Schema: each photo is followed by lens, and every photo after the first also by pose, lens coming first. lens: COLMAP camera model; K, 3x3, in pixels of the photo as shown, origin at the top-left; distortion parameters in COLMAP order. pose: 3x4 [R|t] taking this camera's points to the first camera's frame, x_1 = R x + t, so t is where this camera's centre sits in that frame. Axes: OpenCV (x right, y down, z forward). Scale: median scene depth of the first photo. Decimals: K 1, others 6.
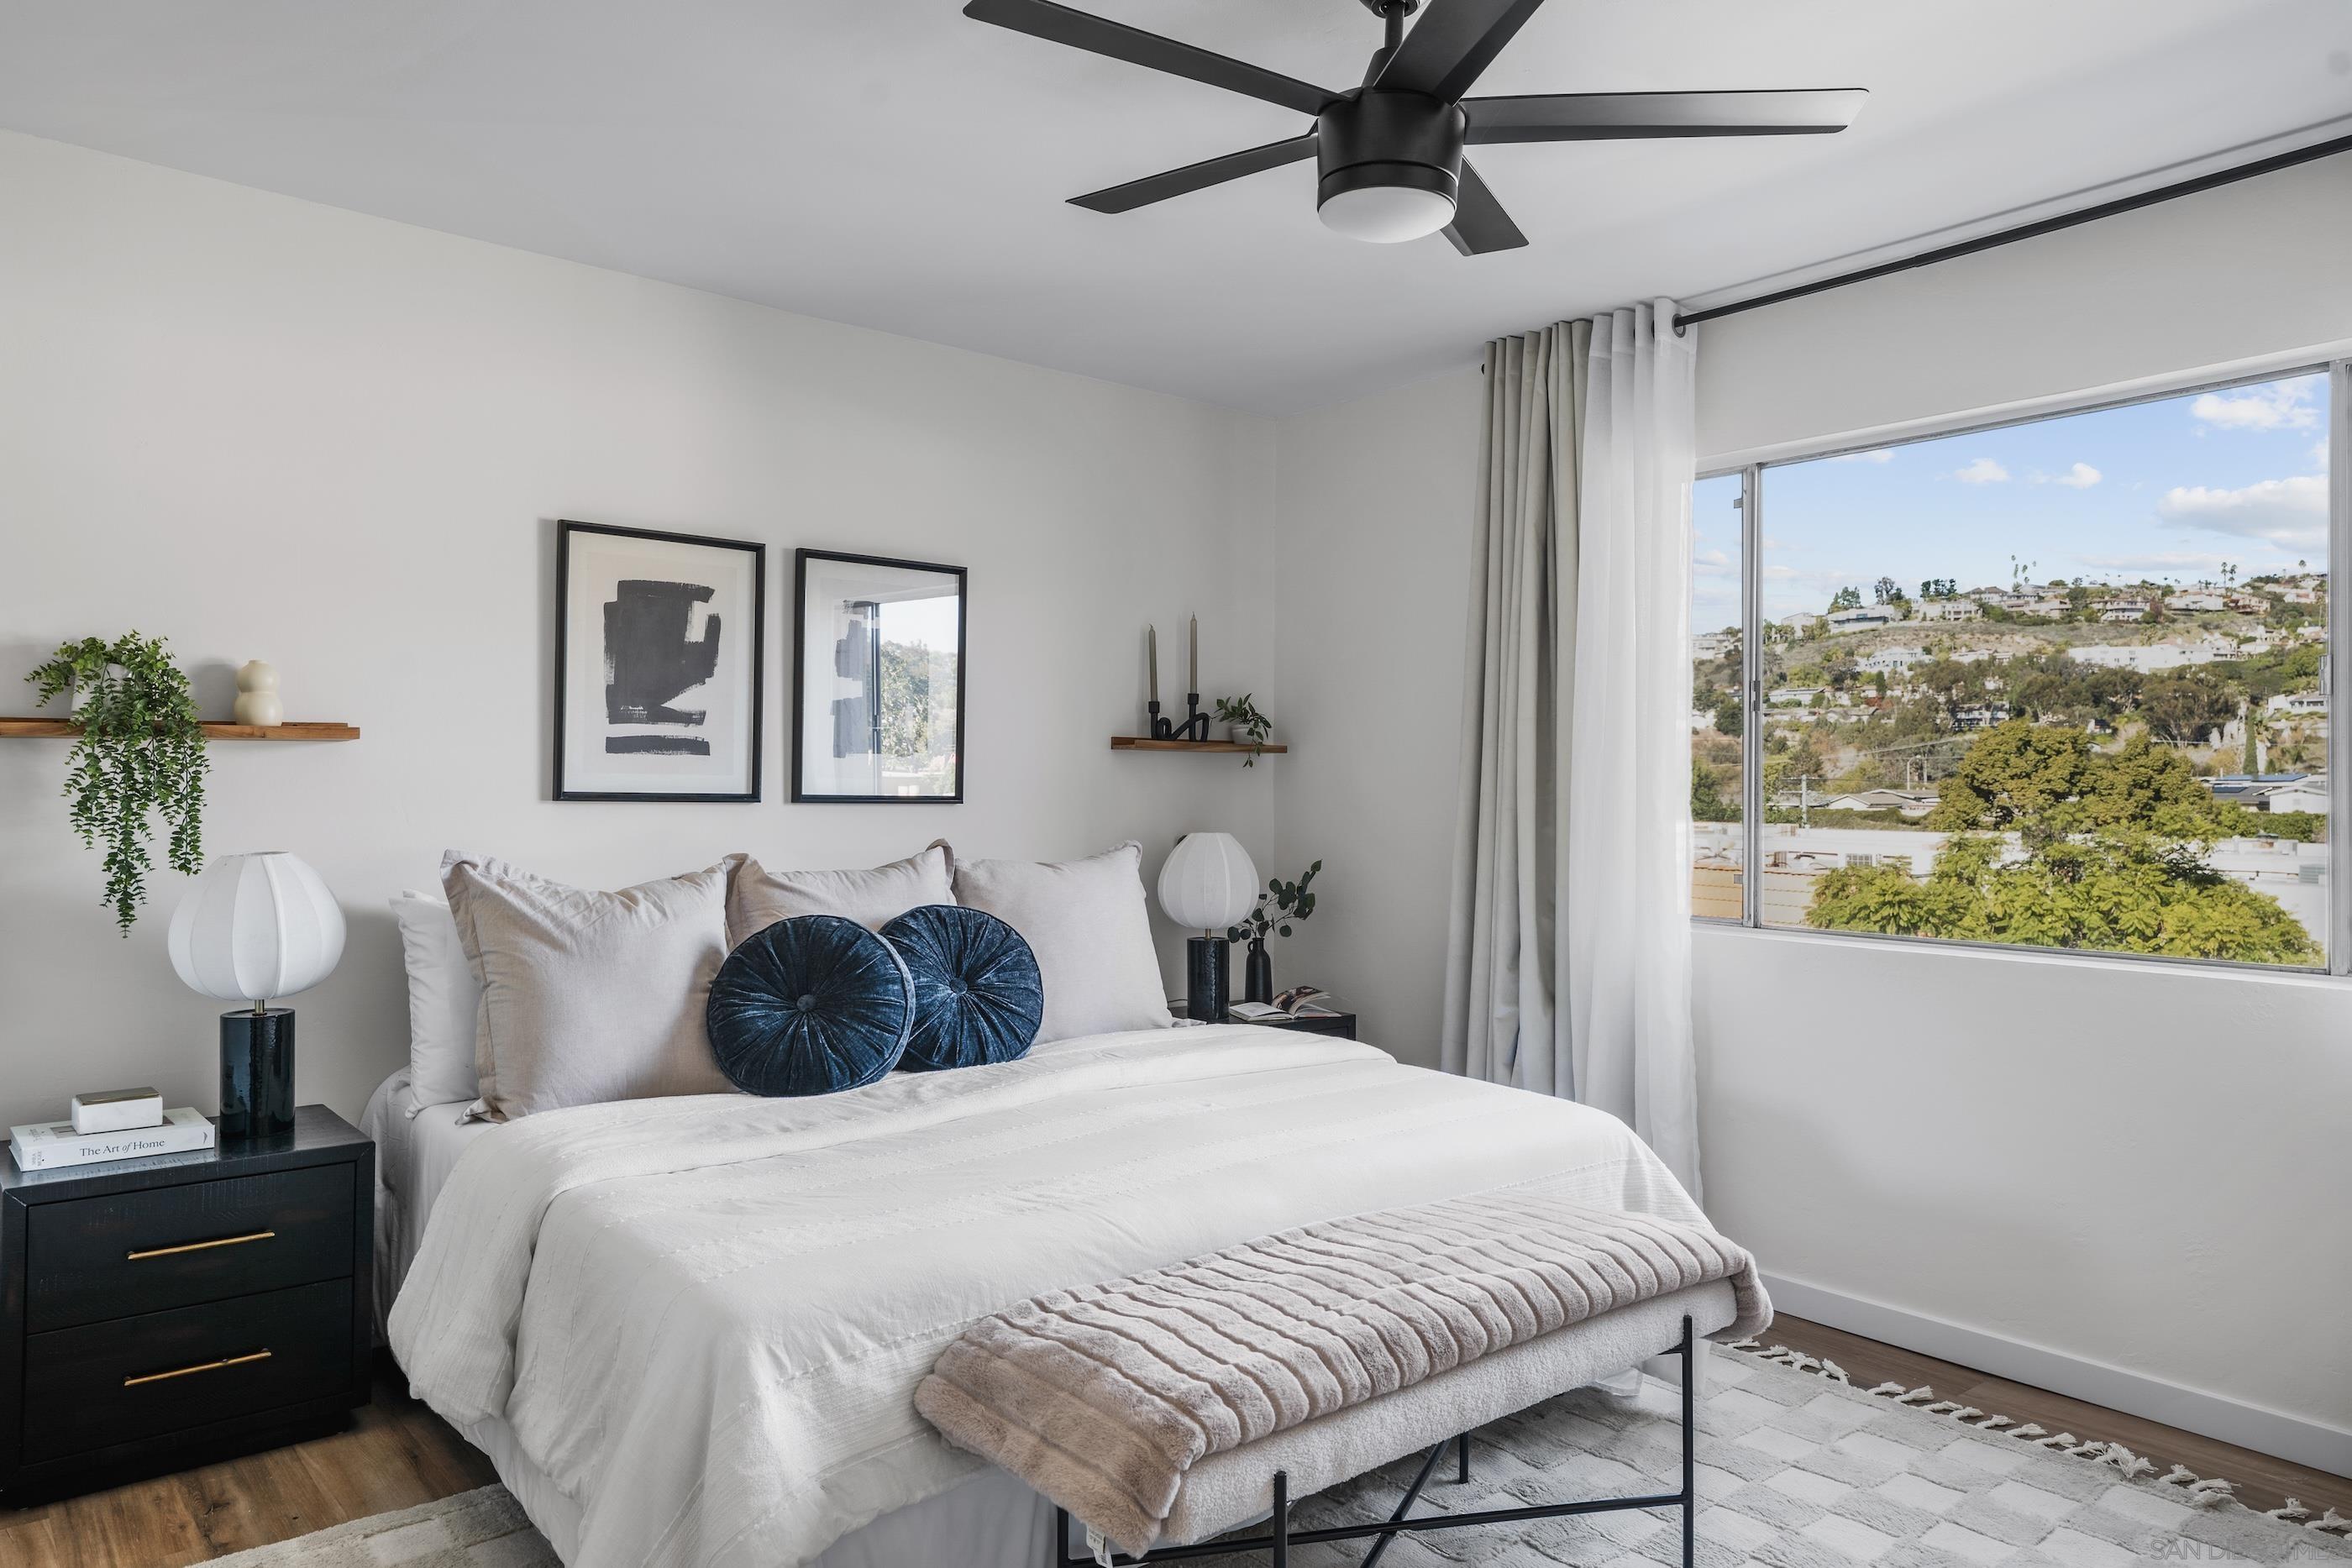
lens RADIAL K [[1584.8, 0, 1179.1], [0, 1584.8, 768.3], [0, 0, 1]] dist [0.025810, 0.010007]
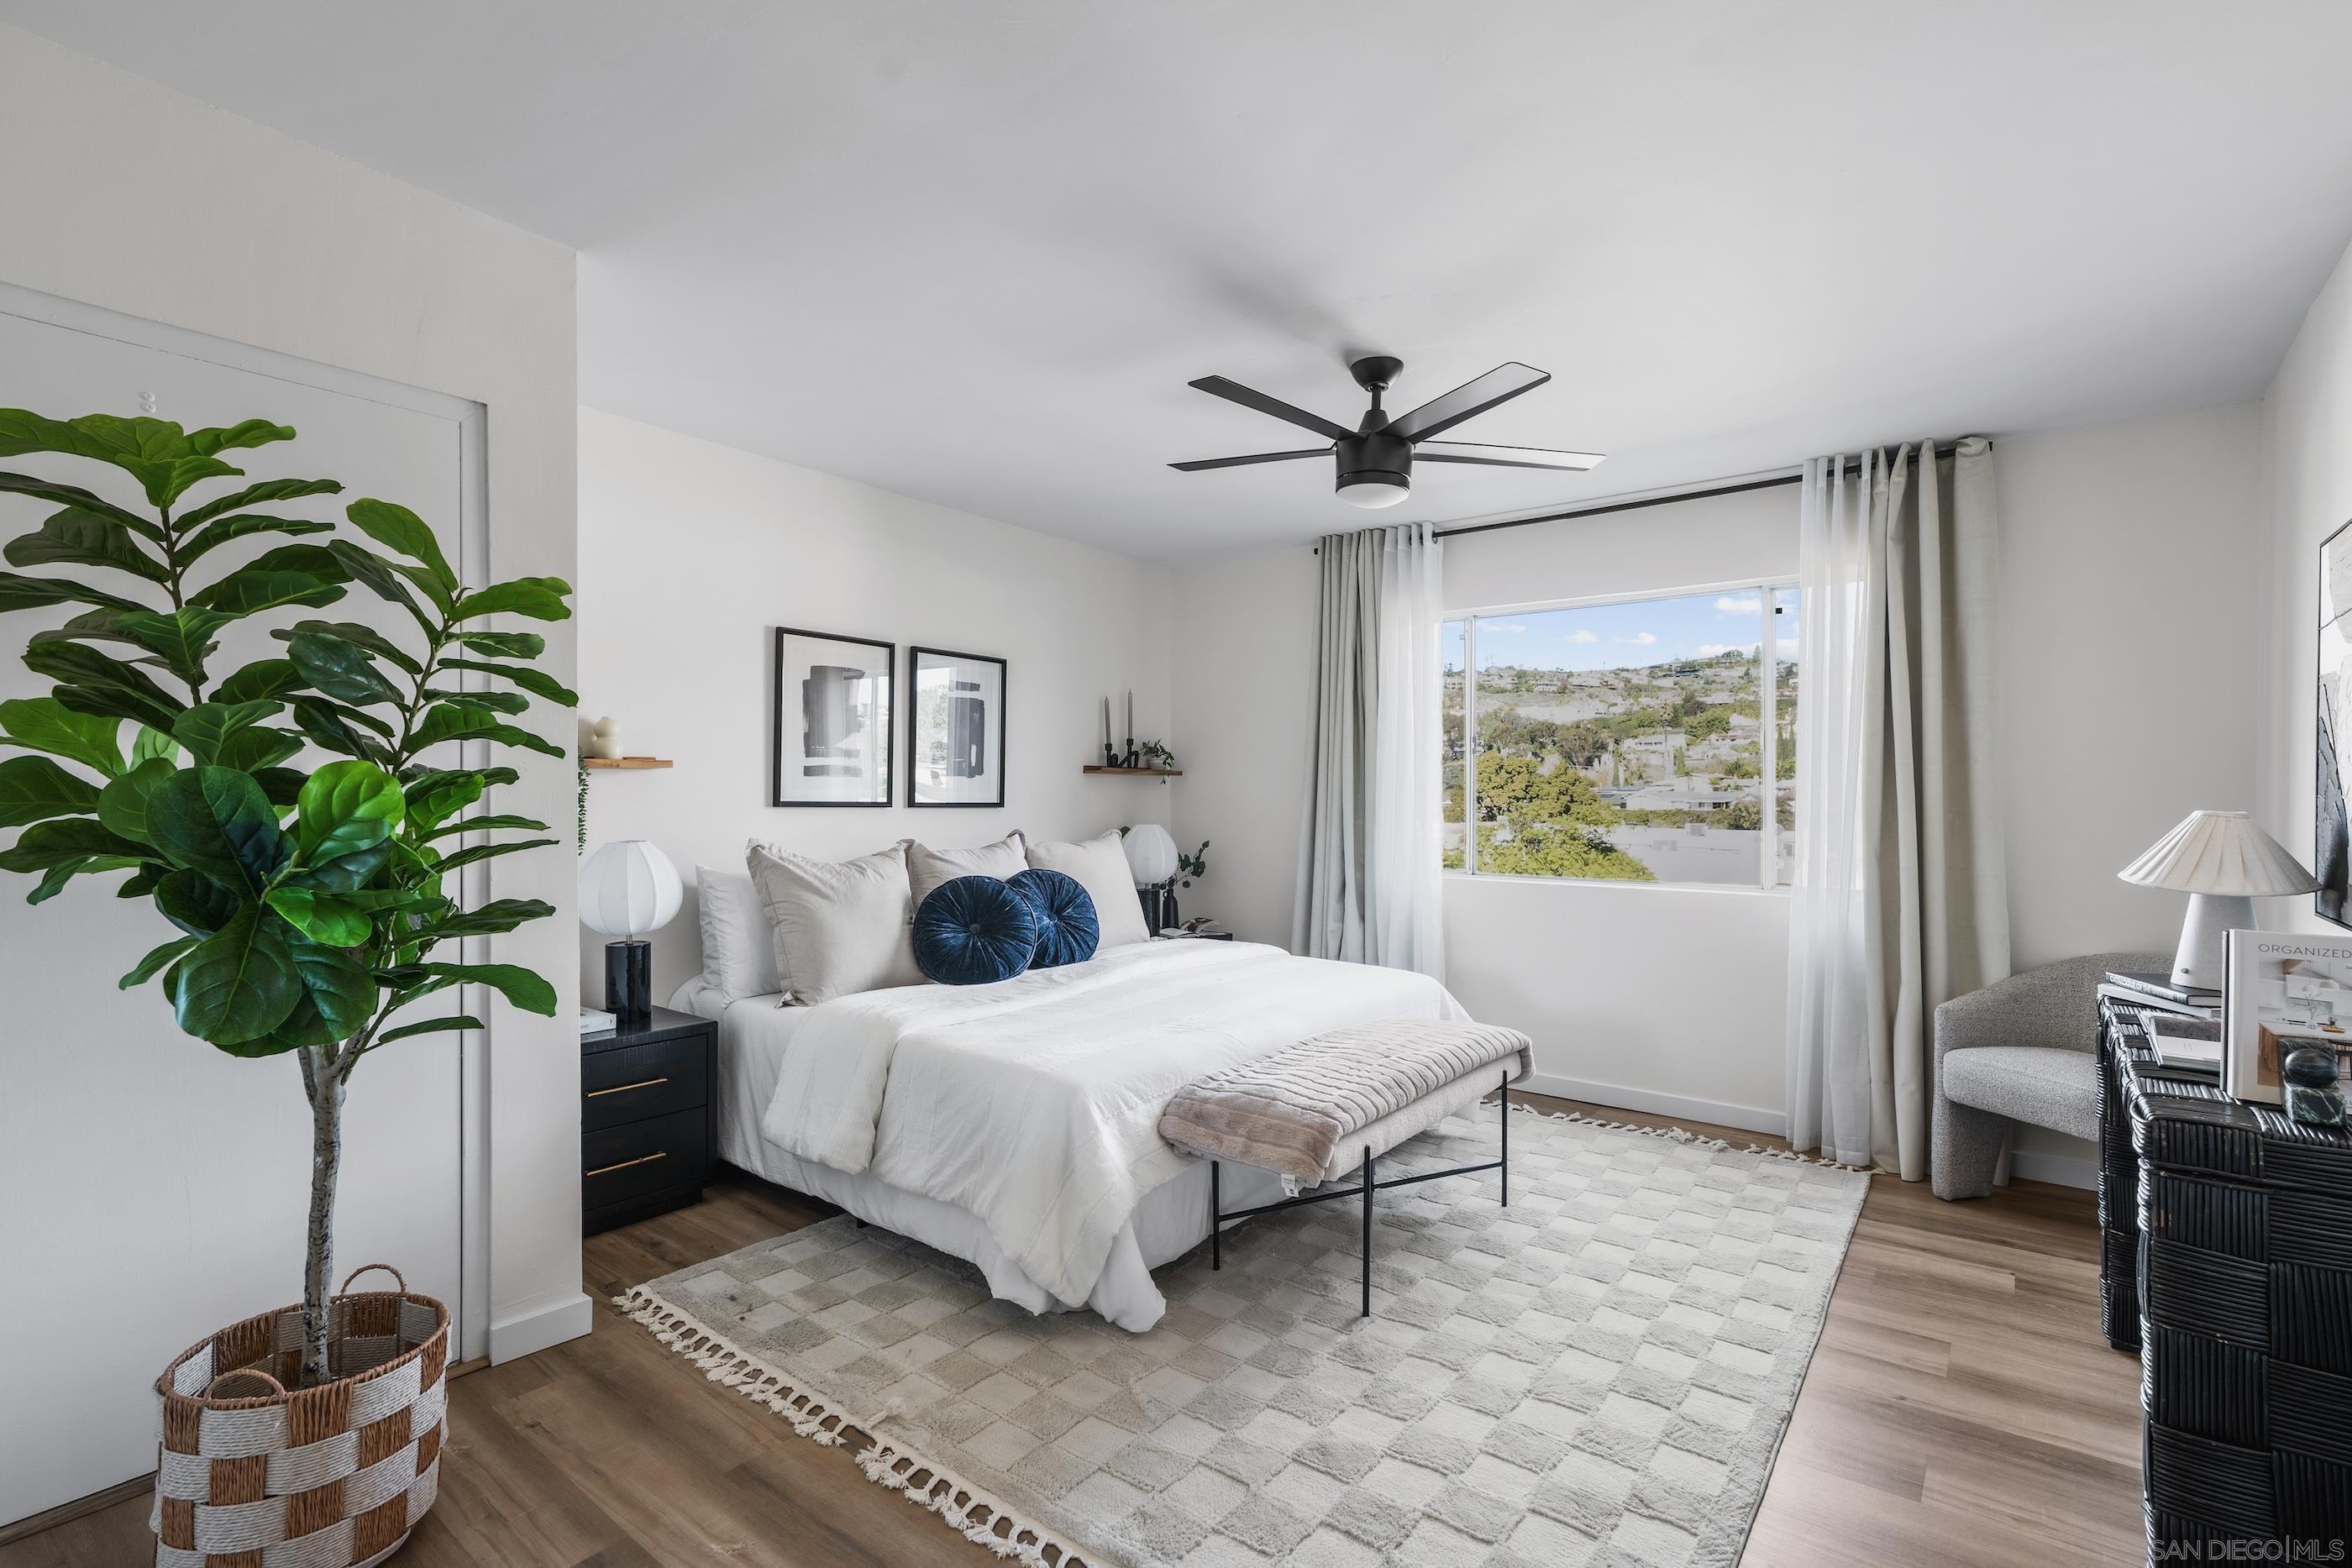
lens RADIAL K [[1123.6, 0, 1176.7], [0, 1123.6, 793.9], [0, 0, 1]] dist [0.007845, 0.000739]
pose [[0.973041, -0.001252, 0.230628, -0.276365], [-0.001372, 0.999936, 0.011218, -0.005407], [-0.230627, -0.011232, 0.972977, -0.168928]]
